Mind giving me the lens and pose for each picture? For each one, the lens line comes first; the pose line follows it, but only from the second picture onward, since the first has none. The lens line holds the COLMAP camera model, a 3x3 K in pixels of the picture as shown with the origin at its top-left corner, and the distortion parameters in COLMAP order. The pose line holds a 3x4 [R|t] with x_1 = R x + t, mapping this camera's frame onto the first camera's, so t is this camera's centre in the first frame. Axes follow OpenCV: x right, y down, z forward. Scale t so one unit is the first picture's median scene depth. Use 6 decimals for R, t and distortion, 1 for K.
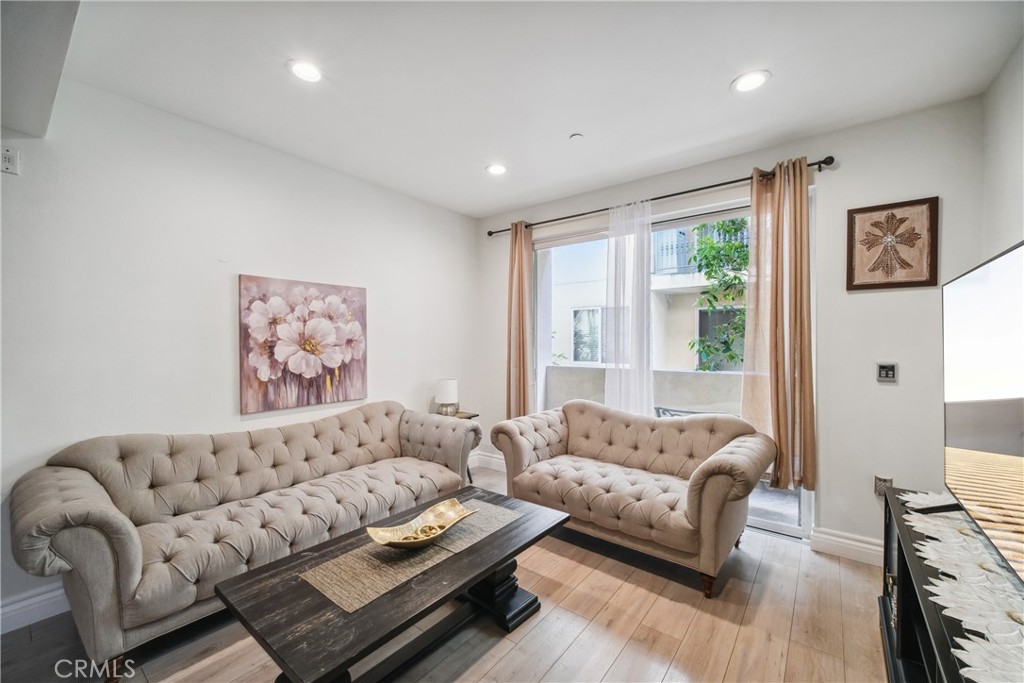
lens RADIAL K [[409.9, 0, 513.6], [0, 409.9, 343.4], [0, 0, 1]] dist [-0.002024, -0.000943]
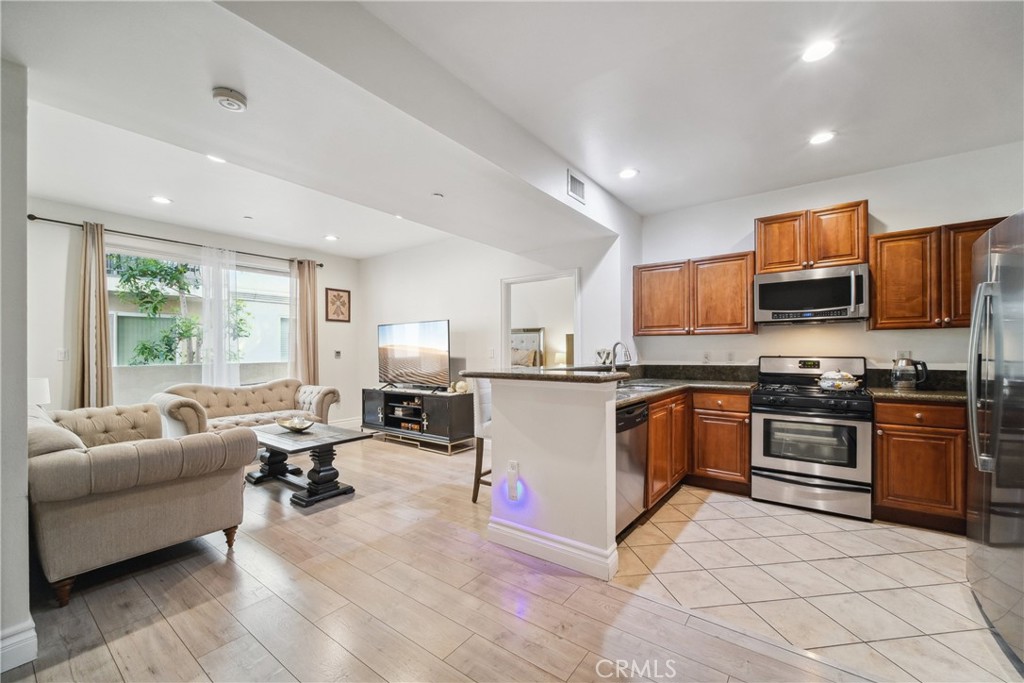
lens RADIAL K [[409.9, 0, 510.8], [0, 409.9, 351.4], [0, 0, 1]] dist [-0.002024, -0.000943]
pose [[-0.019554, -0.002002, 0.999807, -1.417949], [0.011256, 0.999934, 0.002223, 0.049703], [-0.999745, 0.011297, -0.019530, -0.034769]]
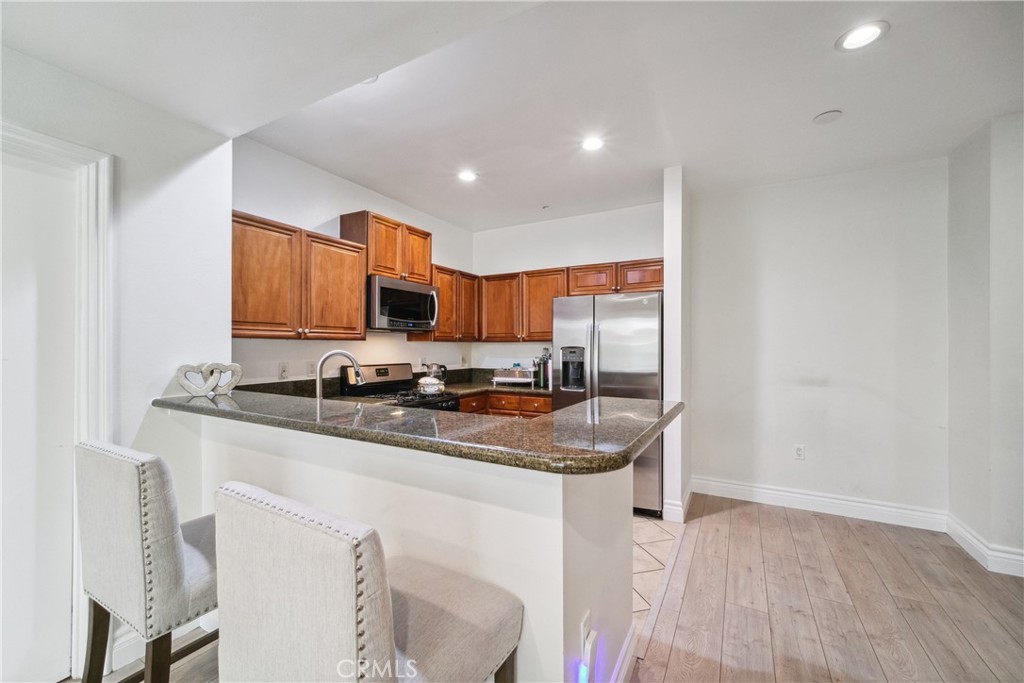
lens RADIAL K [[409.9, 0, 517.1], [0, 409.9, 344.7], [0, 0, 1]] dist [-0.002024, -0.000943]
pose [[-0.986928, -0.006158, -0.161042, -0.416974], [-0.006777, 0.999972, 0.003297, 0.011332], [0.161017, 0.004345, -0.986942, 0.338617]]
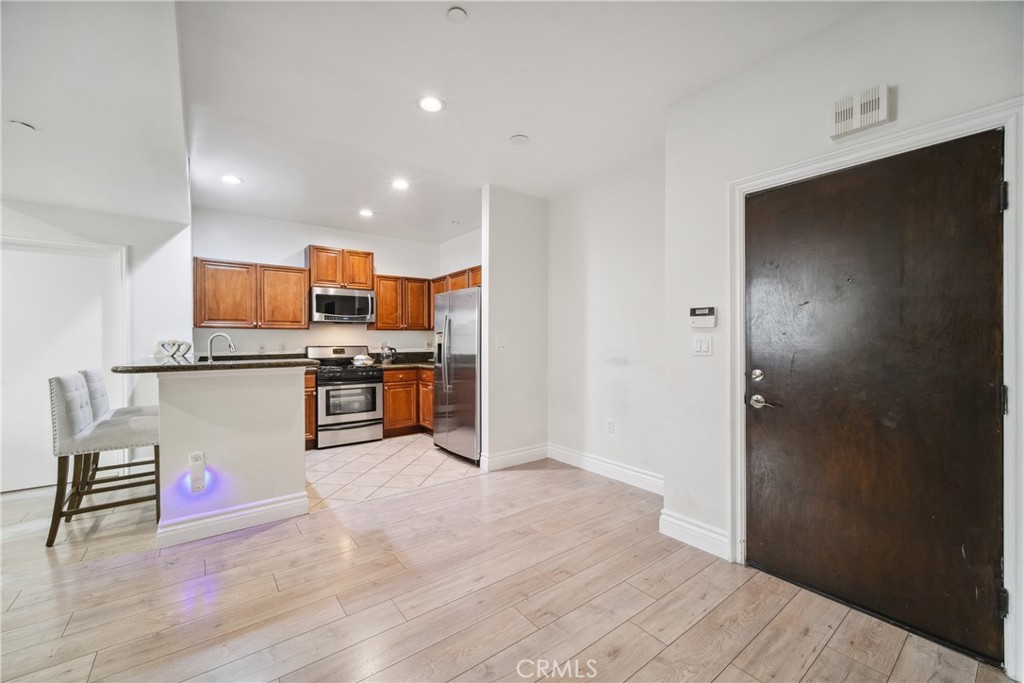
lens RADIAL K [[409.9, 0, 515.6], [0, 409.9, 341.7], [0, 0, 1]] dist [-0.002024, -0.000943]
pose [[-0.969044, 0.000291, 0.246887, -1.422197], [0.003308, 0.999925, 0.011805, 0.039704], [-0.246865, 0.012256, -0.968972, 0.617435]]
